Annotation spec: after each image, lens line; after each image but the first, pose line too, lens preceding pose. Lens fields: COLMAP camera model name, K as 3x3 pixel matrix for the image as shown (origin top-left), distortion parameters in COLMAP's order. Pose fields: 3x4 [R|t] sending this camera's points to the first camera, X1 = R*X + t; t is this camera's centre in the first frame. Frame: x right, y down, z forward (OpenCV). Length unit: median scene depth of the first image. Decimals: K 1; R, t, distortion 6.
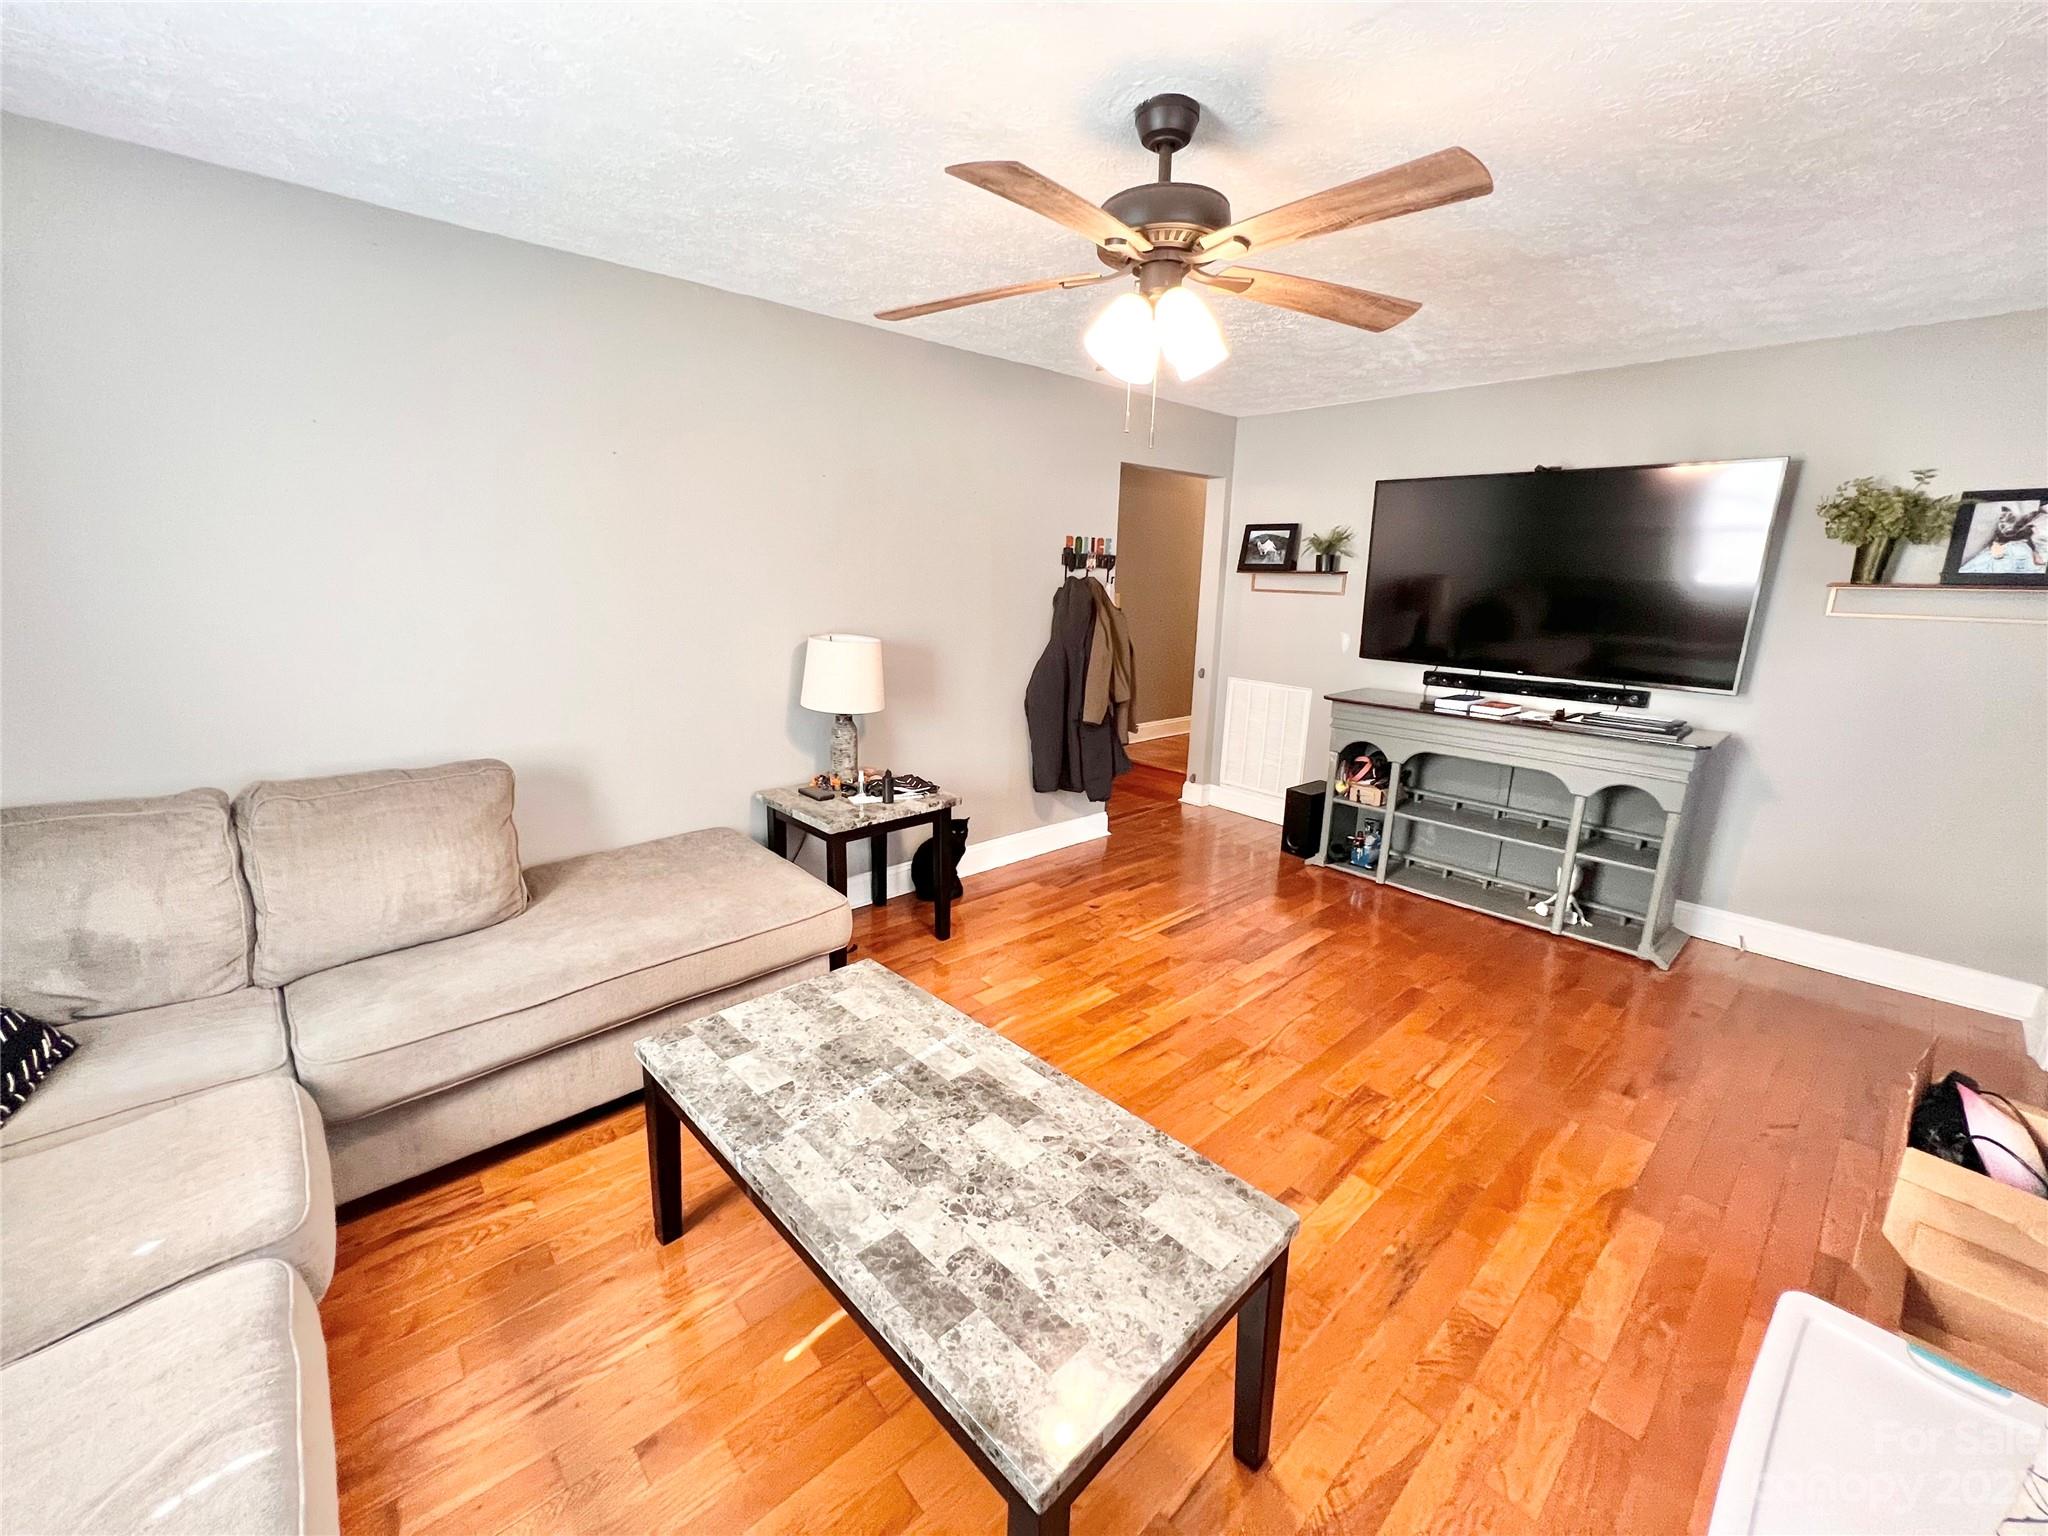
lens RADIAL K [[819.3, 0, 1020.8], [0, 819.3, 762.4], [0, 0, 1]] dist [-0.001645, -0.000251]
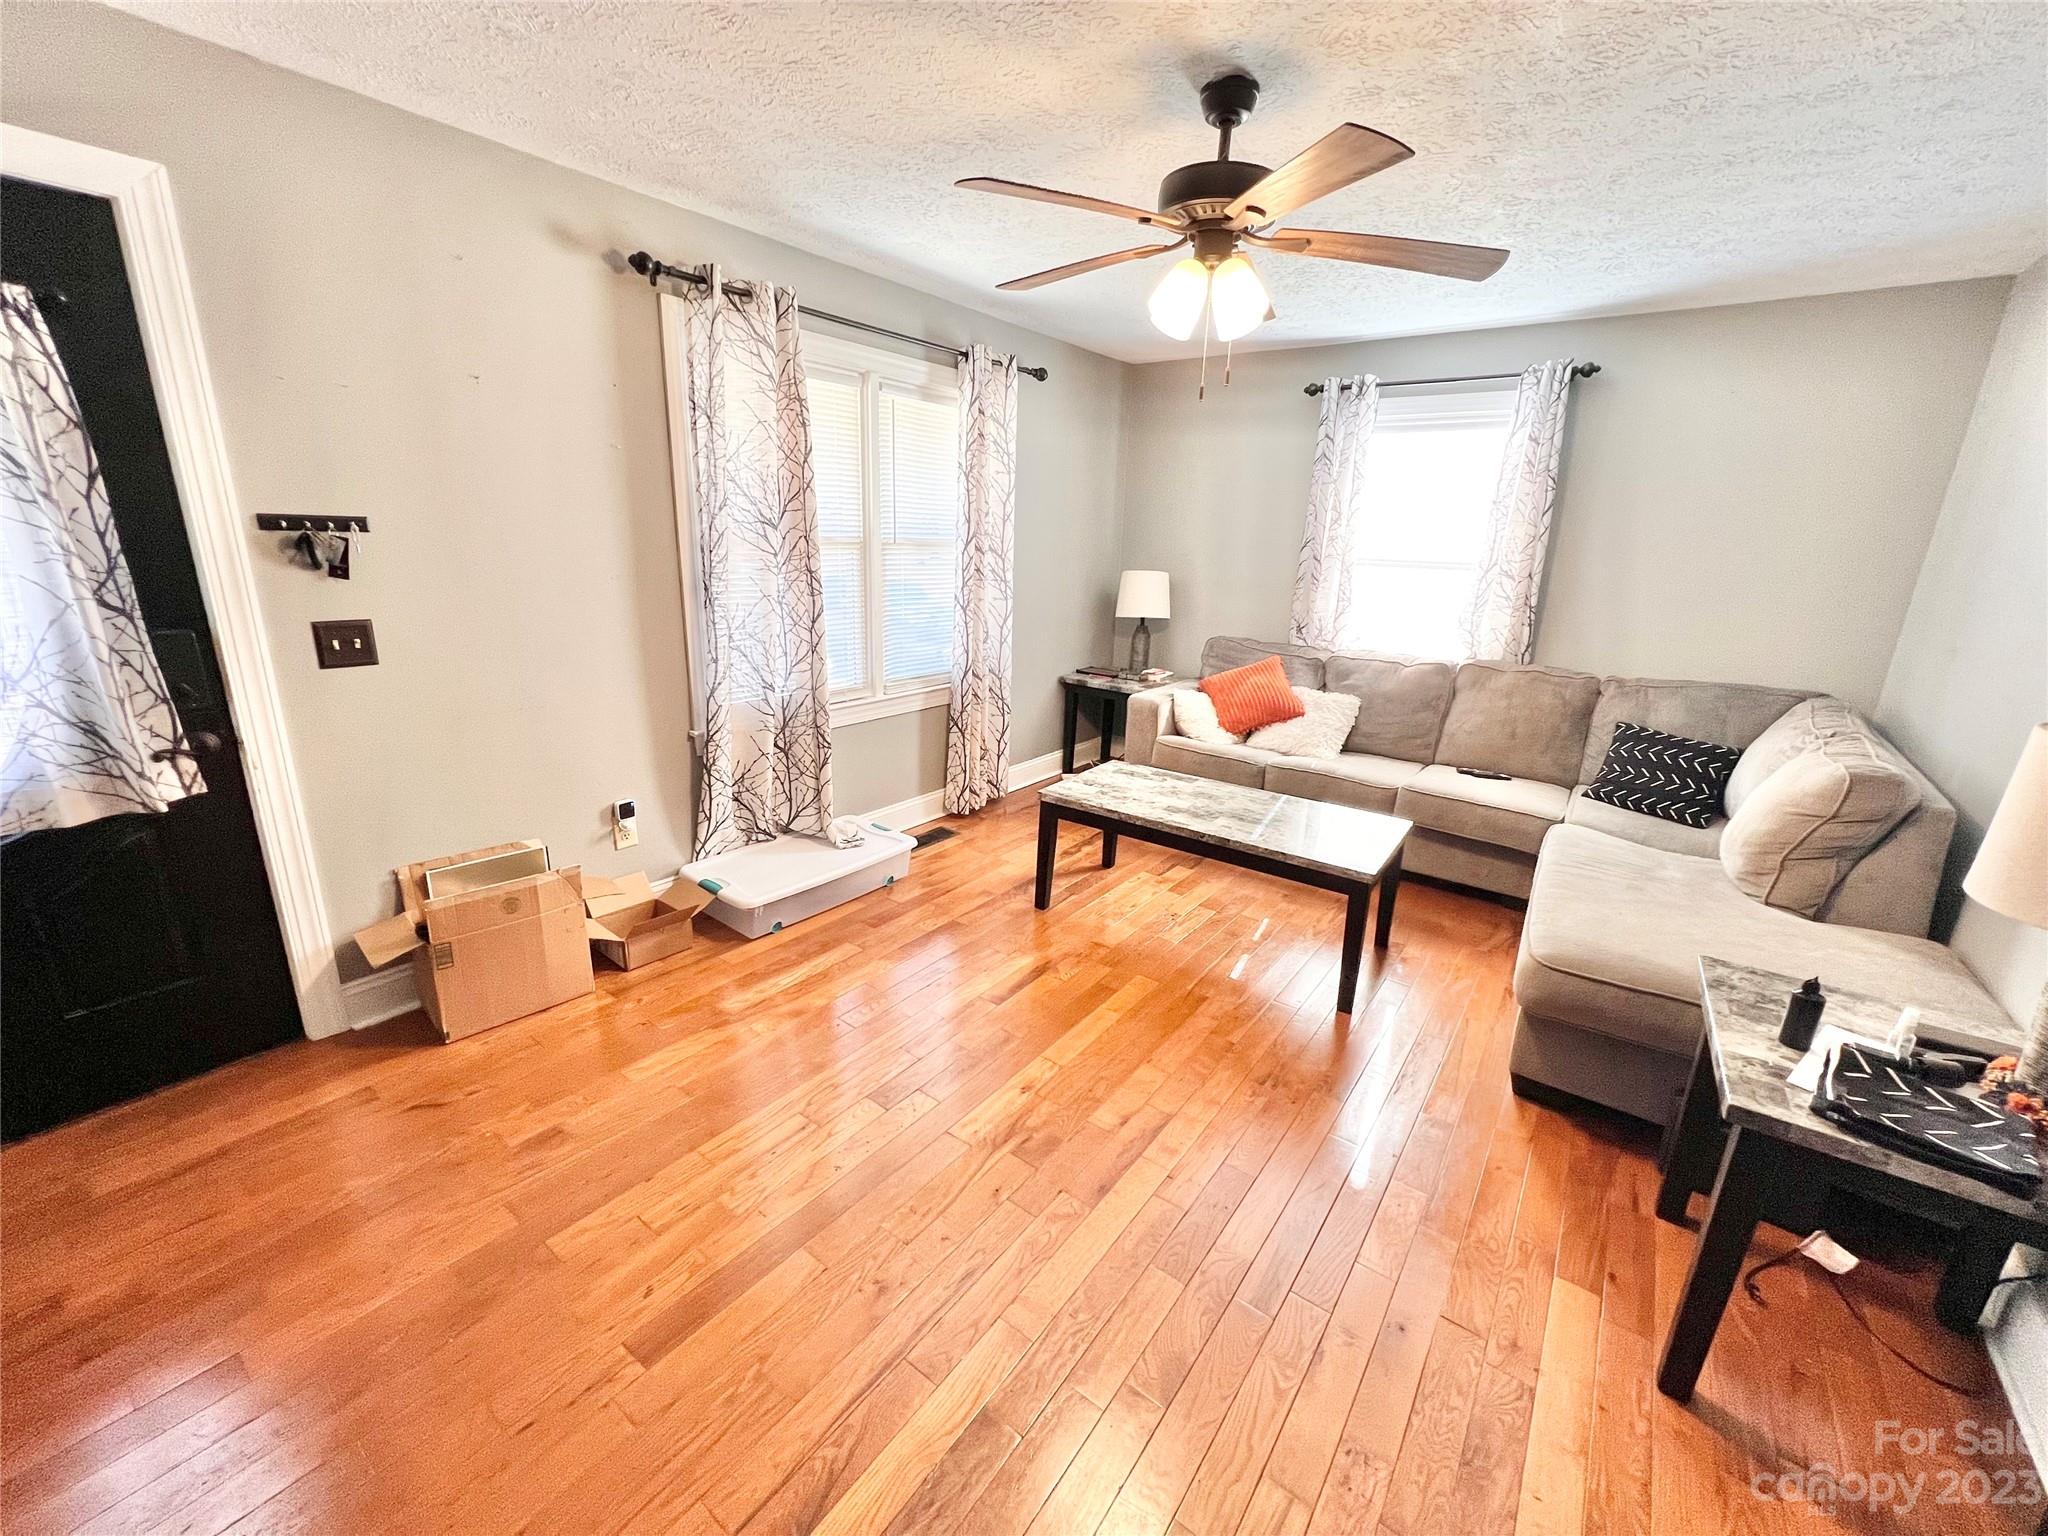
lens RADIAL K [[819.3, 0, 1020.8], [0, 819.3, 762.4], [0, 0, 1]] dist [-0.001645, -0.000251]
pose [[-0.980334, 0.003633, -0.197313, 0.816240], [-0.092200, 0.875573, 0.474206, -0.608688], [0.174485, 0.483073, -0.858018, 2.848049]]
